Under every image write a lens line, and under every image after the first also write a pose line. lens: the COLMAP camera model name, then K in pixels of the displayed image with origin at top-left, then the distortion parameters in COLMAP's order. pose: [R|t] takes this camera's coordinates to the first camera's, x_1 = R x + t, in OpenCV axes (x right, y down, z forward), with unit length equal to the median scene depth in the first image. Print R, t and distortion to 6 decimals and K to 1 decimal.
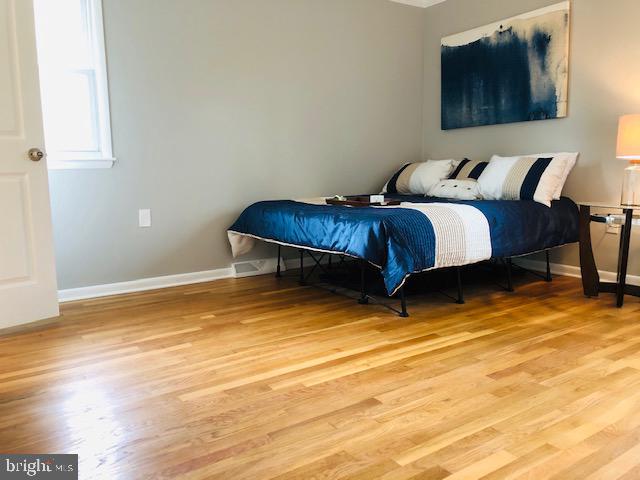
lens RADIAL K [[540.7, 0, 323.6], [0, 540.7, 243.4], [0, 0, 1]] dist [0.054829, -0.016547]
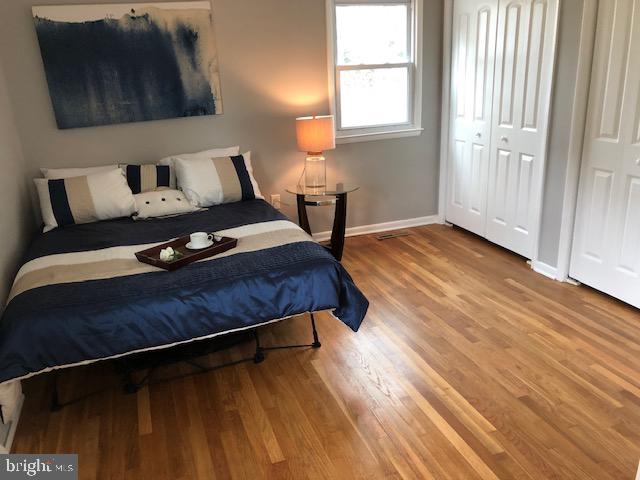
lens RADIAL K [[540.7, 0, 323.9], [0, 540.7, 235.5], [0, 0, 1]] dist [0.054829, -0.016547]
pose [[0.247979, -0.302165, 0.920436, -0.533047], [0.182105, 0.947715, 0.262059, -0.240141], [-0.951496, 0.102631, 0.290039, 0.516055]]
